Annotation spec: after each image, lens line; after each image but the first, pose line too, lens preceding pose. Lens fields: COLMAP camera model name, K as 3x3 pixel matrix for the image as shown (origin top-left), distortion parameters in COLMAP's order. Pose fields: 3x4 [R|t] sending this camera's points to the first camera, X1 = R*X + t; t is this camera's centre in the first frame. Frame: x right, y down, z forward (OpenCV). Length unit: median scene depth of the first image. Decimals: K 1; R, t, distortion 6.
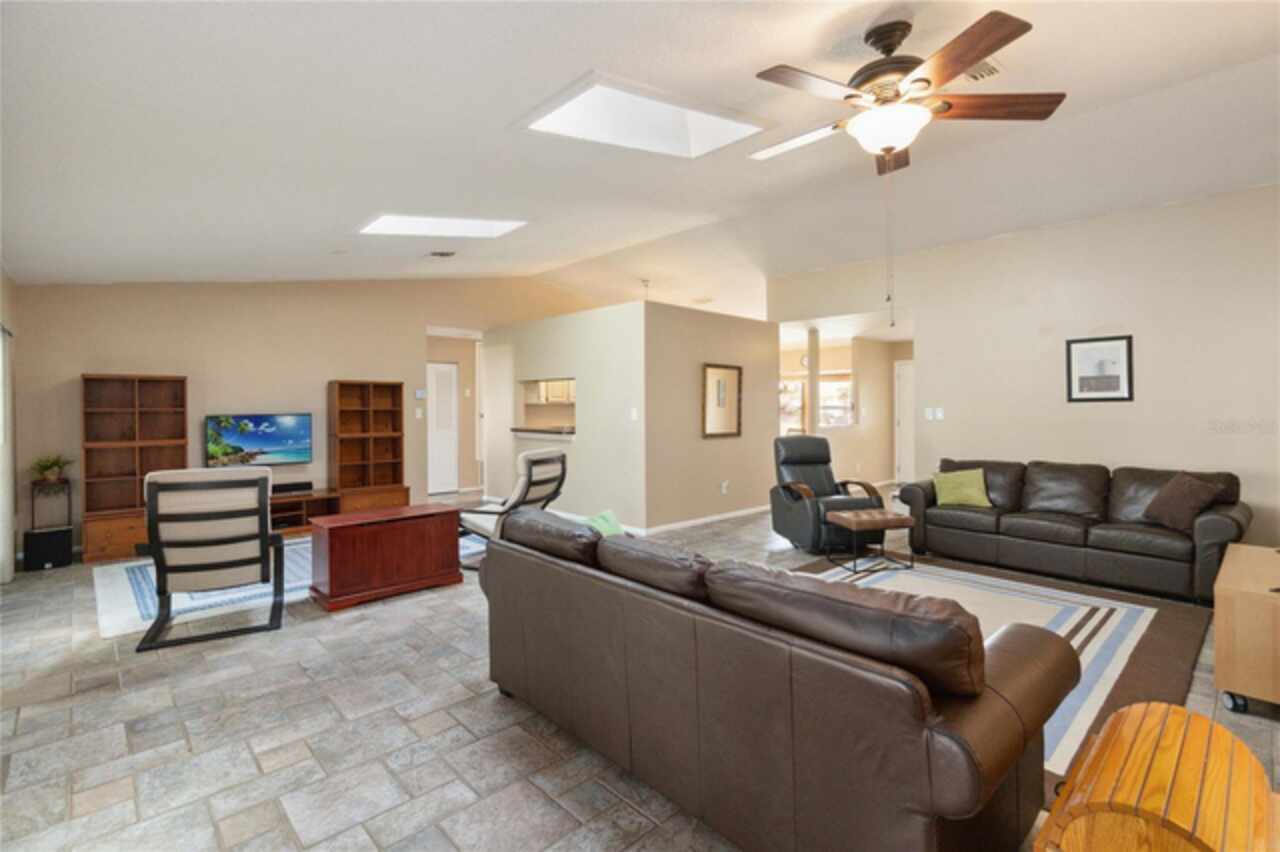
lens RADIAL K [[594.0, 0, 644.7], [0, 594.0, 407.6], [0, 0, 1]] dist [0.001375, -0.000511]
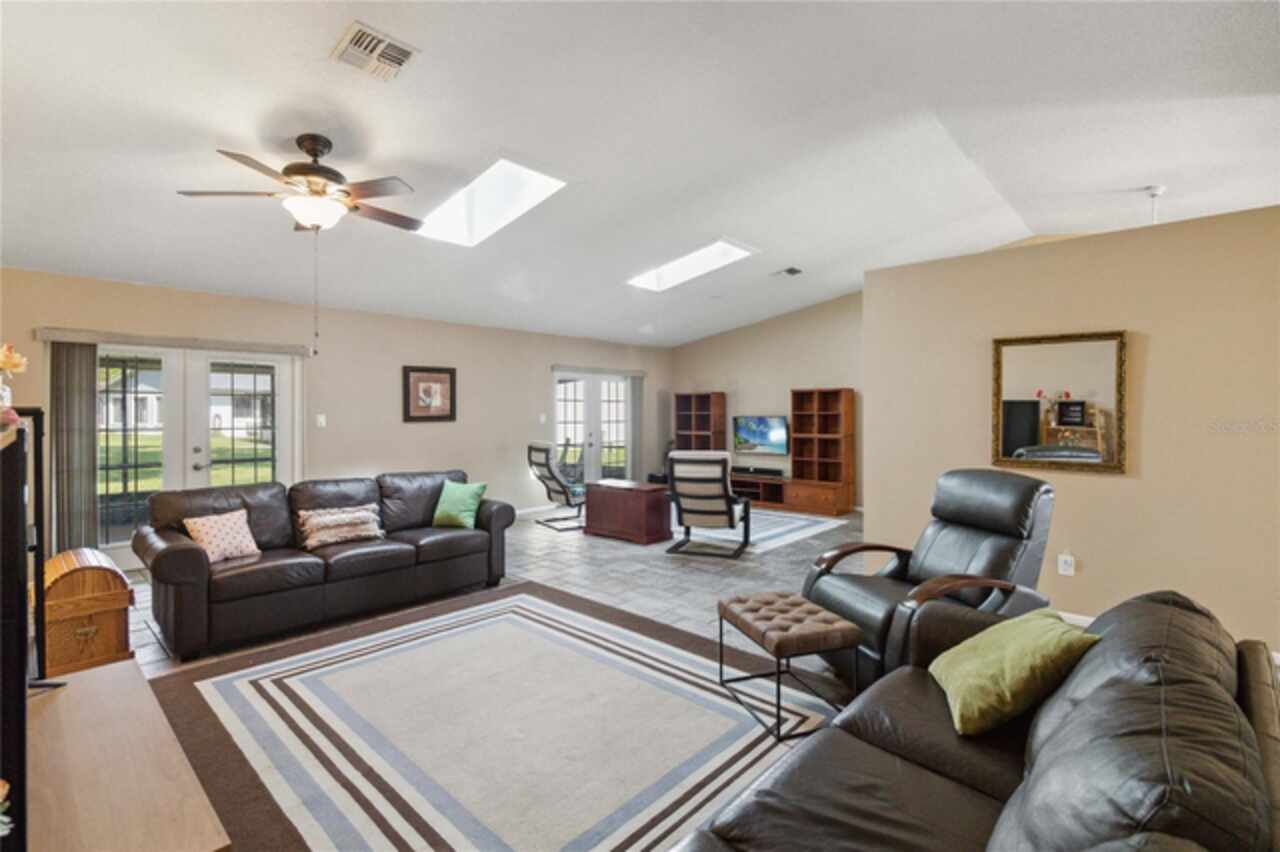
lens RADIAL K [[587.3, 0, 640.9], [0, 587.3, 414.8], [0, 0, 1]] dist [0.001957, 0.000059]
pose [[0.060786, 0.007724, -0.998121, 0.773913], [-0.001594, 0.999970, 0.007641, -0.004098], [0.998150, 0.001126, 0.060796, 0.711628]]
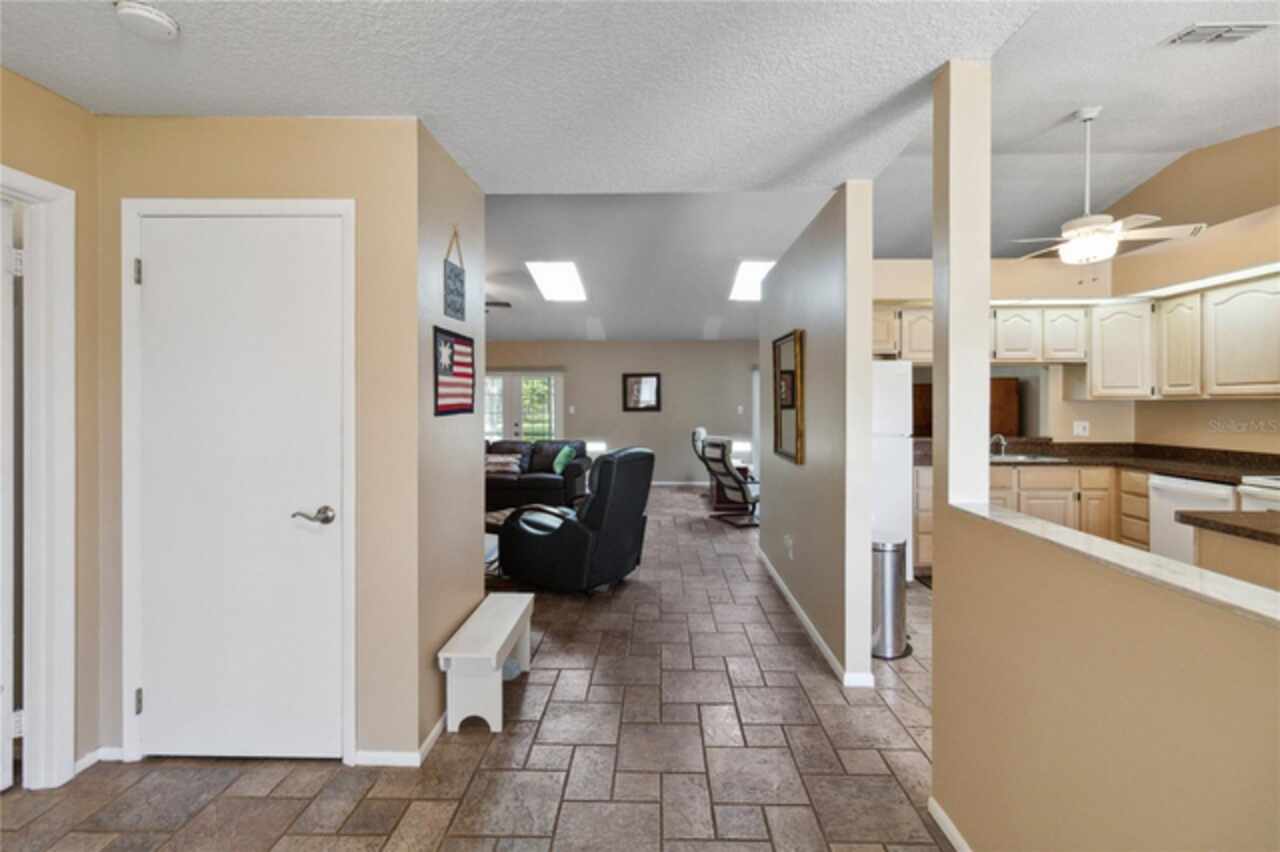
lens RADIAL K [[594.0, 0, 644.7], [0, 594.0, 407.6], [0, 0, 1]] dist [0.001375, -0.000511]
pose [[-0.708847, 0.008280, -0.705313, 0.775522], [0.001877, 0.999950, 0.009852, -0.007967], [0.705359, 0.005659, -0.708827, 1.587579]]
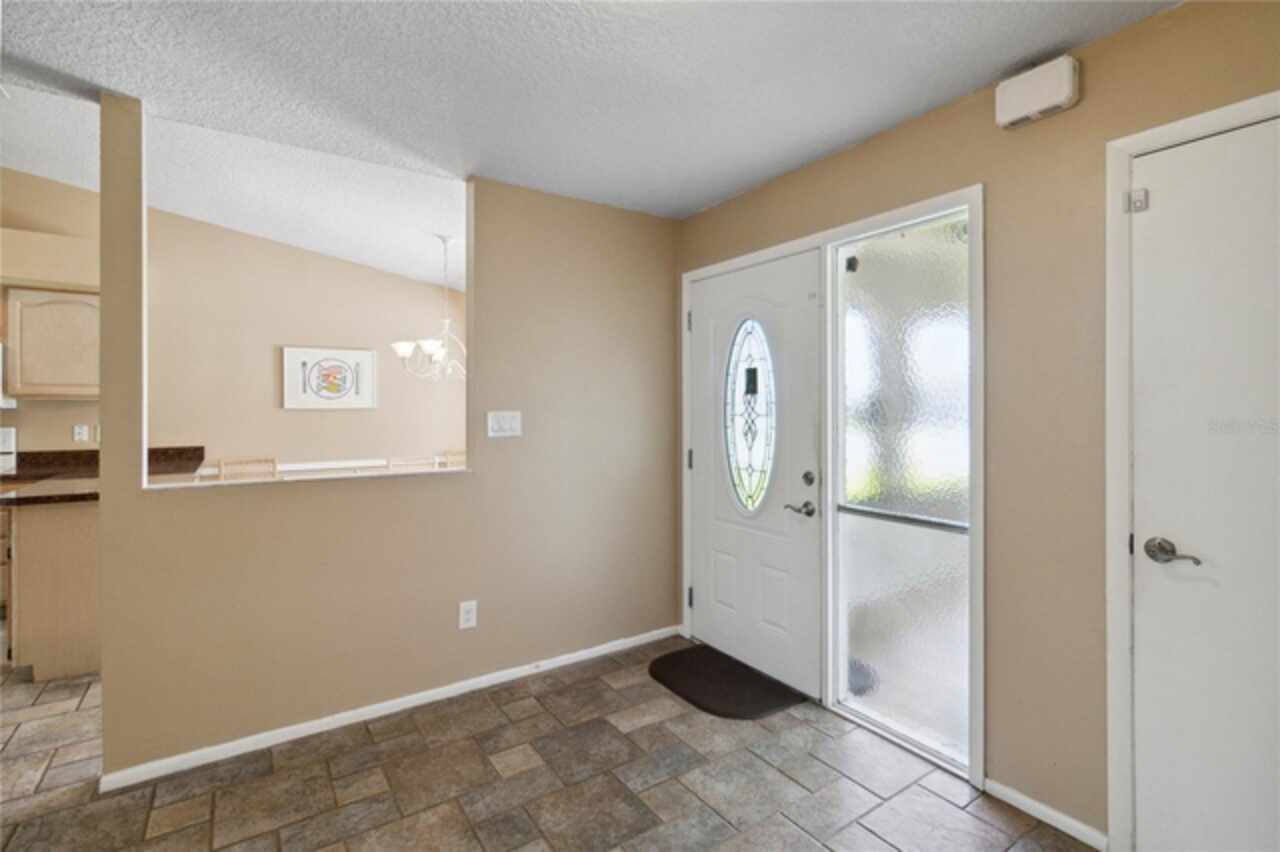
lens RADIAL K [[594.0, 0, 644.7], [0, 594.0, 407.6], [0, 0, 1]] dist [0.001375, -0.000511]
pose [[0.986890, 0.003648, -0.161356, 0.797299], [-0.004353, 0.999982, -0.004019, -0.002326], [0.161338, 0.004668, 0.986888, 1.168212]]
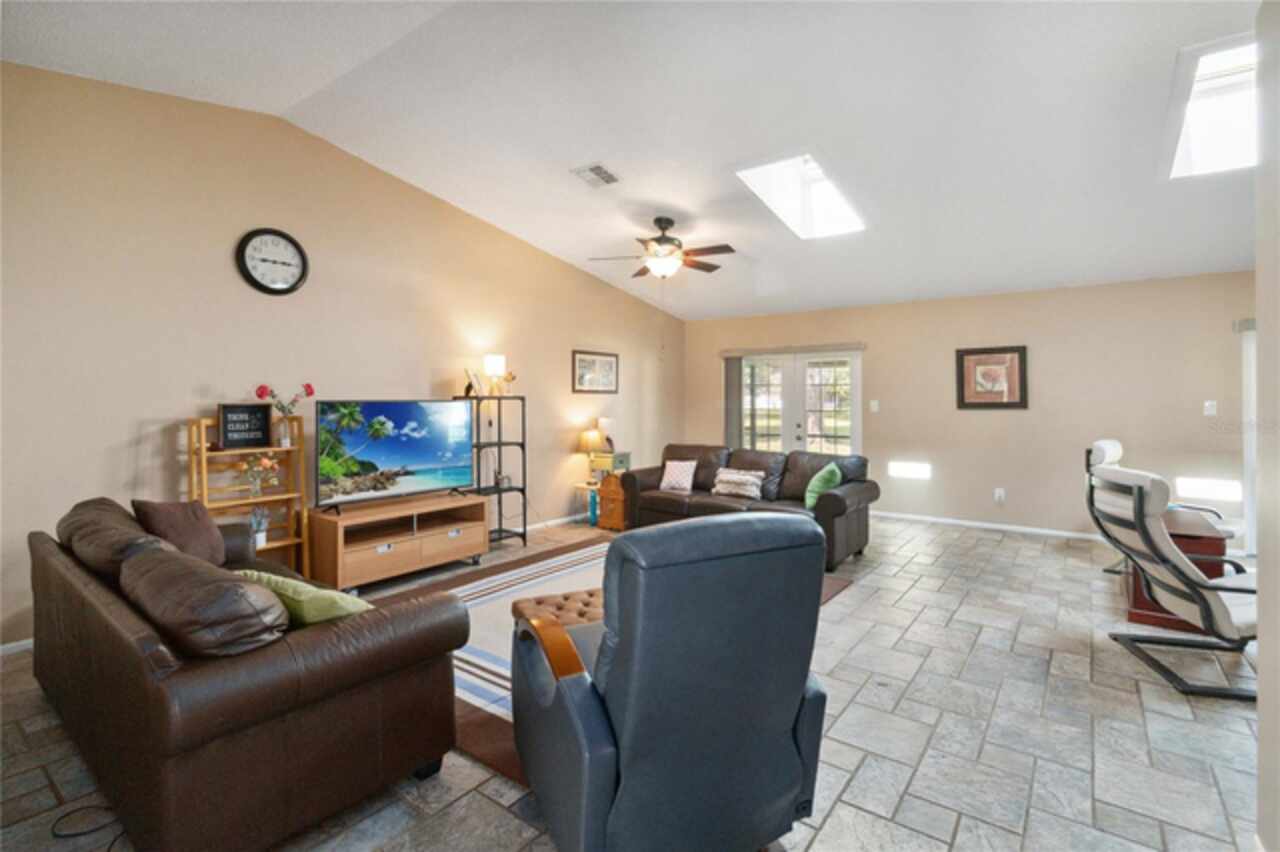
lens RADIAL K [[594.9, 0, 646.5], [0, 594.9, 399.1], [0, 0, 1]] dist [0.002105, -0.000234]
pose [[-0.985406, 0.003696, -0.170178, 0.354319], [0.003359, 0.999992, 0.002266, -0.002787], [0.170185, 0.001661, -0.985411, 1.303377]]
